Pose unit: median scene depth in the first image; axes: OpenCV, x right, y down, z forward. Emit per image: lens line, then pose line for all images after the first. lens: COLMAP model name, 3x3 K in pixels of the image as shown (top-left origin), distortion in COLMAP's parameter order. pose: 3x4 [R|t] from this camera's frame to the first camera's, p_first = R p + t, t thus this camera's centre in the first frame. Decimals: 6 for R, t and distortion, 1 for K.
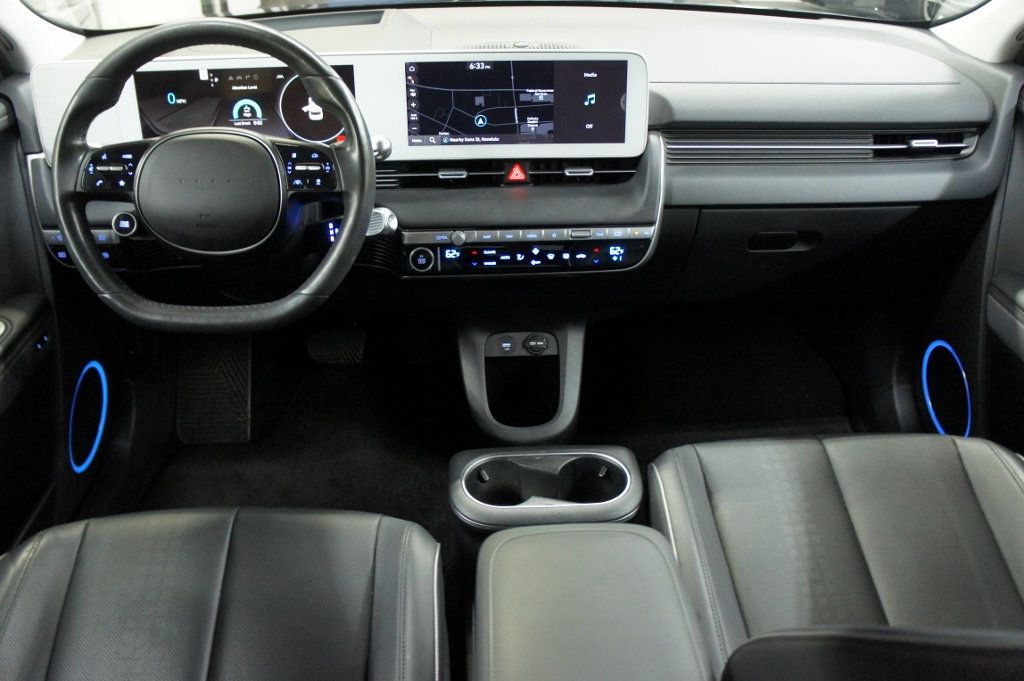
lens RADIAL K [[851.7, 0, 512.0], [0, 851.7, 340.5], [0, 0, 1]] dist [-0.143565, 0.126396]
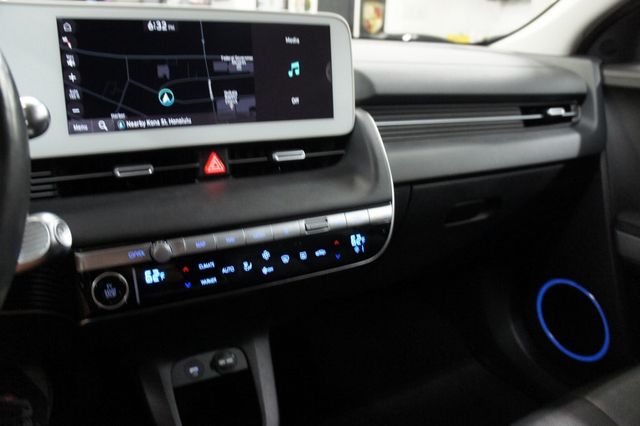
lens RADIAL K [[500.6, 0, 310.1], [0, 500.6, 211.0], [0, 0, 1]] dist [-0.155123, 0.089468]
pose [[0.911191, -0.114331, 0.395802, -0.106136], [0.195141, 0.965888, -0.170238, -0.059556], [-0.362837, 0.232357, 0.902419, 0.575226]]
